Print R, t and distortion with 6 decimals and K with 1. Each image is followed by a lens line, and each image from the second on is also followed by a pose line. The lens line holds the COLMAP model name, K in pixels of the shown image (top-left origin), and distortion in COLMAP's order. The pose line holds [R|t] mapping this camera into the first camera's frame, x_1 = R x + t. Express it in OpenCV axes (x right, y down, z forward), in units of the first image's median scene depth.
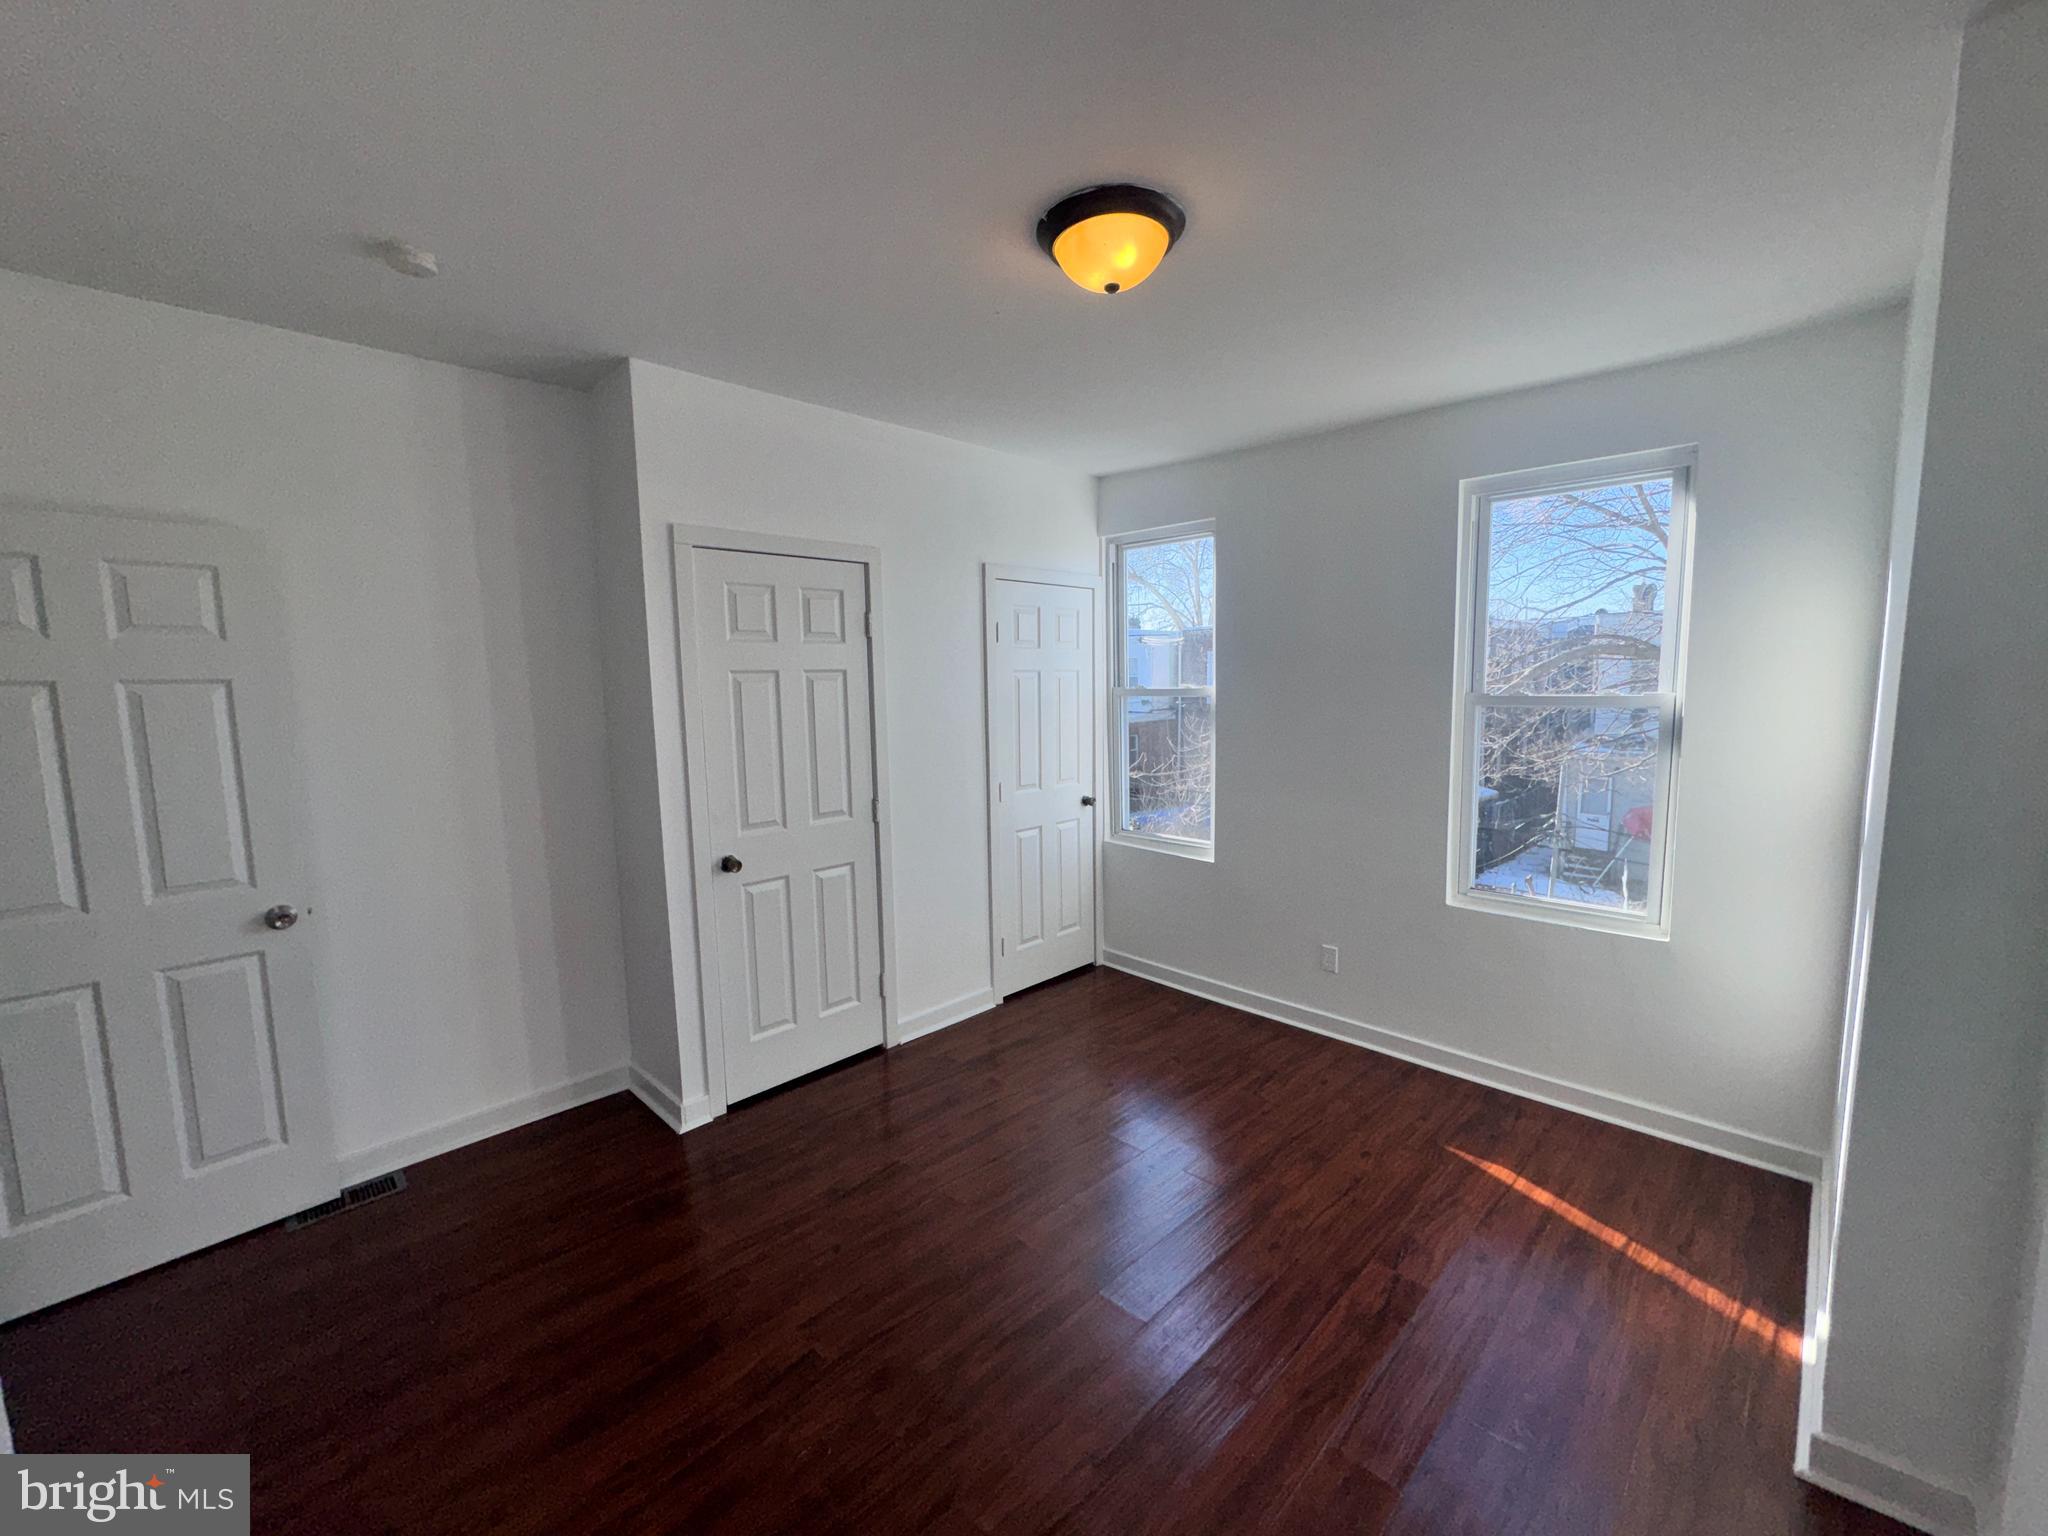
lens RADIAL K [[825.4, 0, 1019.1], [0, 825.4, 765.4], [0, 0, 1]] dist [0.000394, 0.000131]
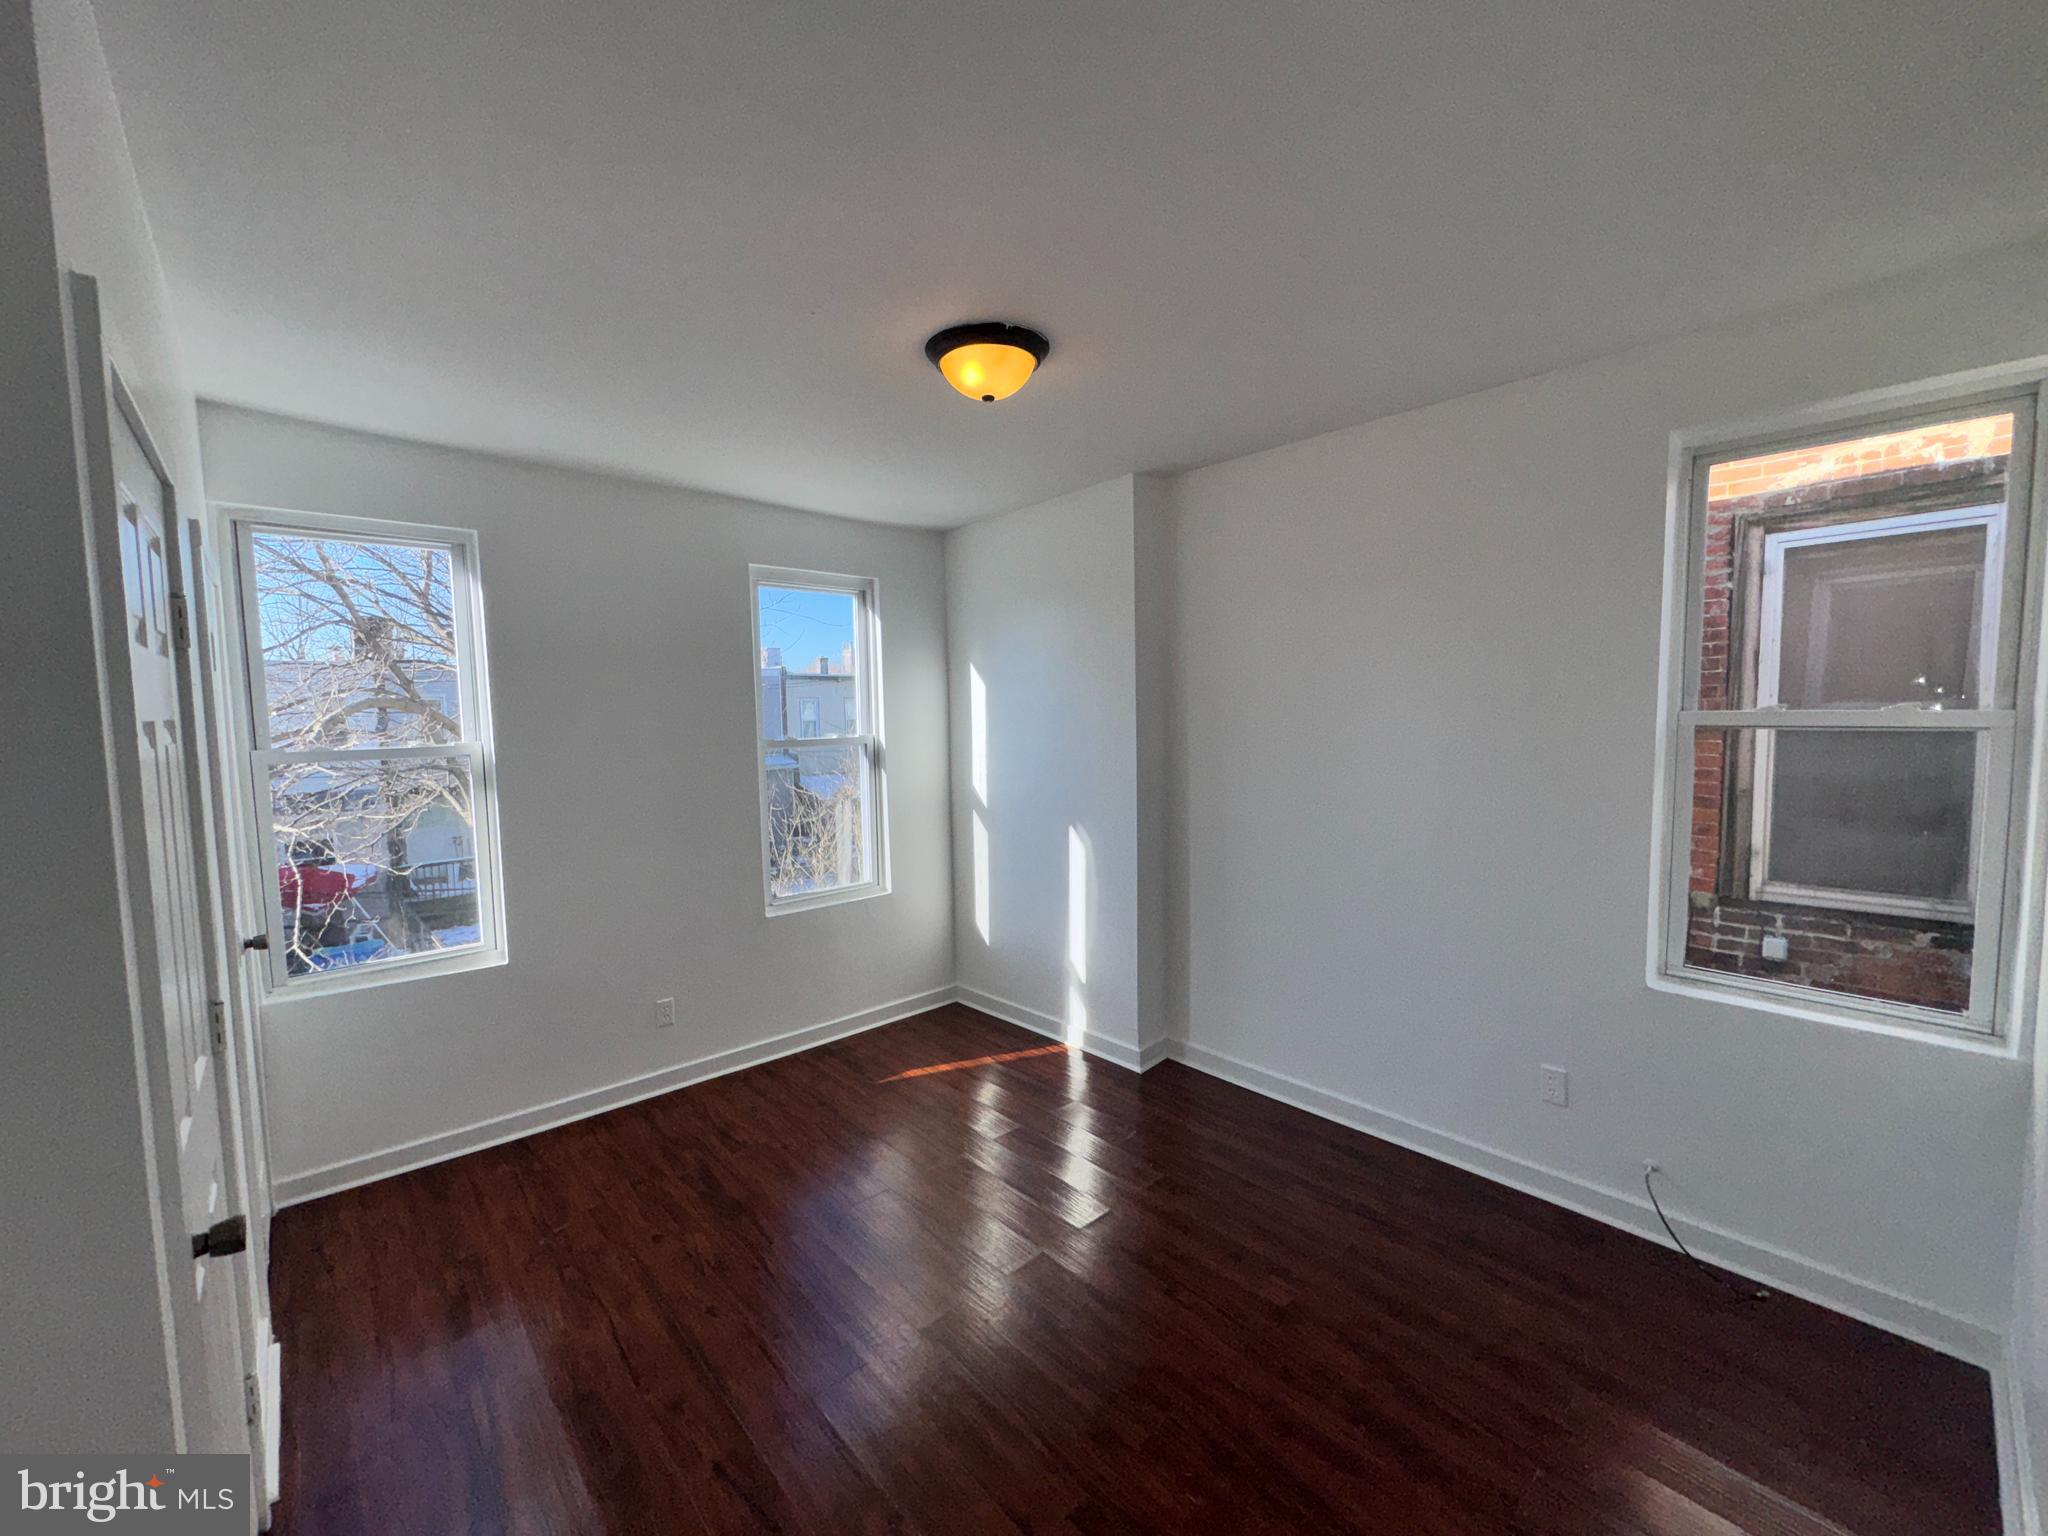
lens RADIAL K [[825.4, 0, 1019.1], [0, 825.4, 765.4], [0, 0, 1]] dist [0.000394, 0.000131]
pose [[0.057017, -0.056381, 0.996780, -0.653350], [0.122379, 0.991270, 0.049069, -0.063493], [-0.990844, 0.119187, 0.063419, 0.558320]]
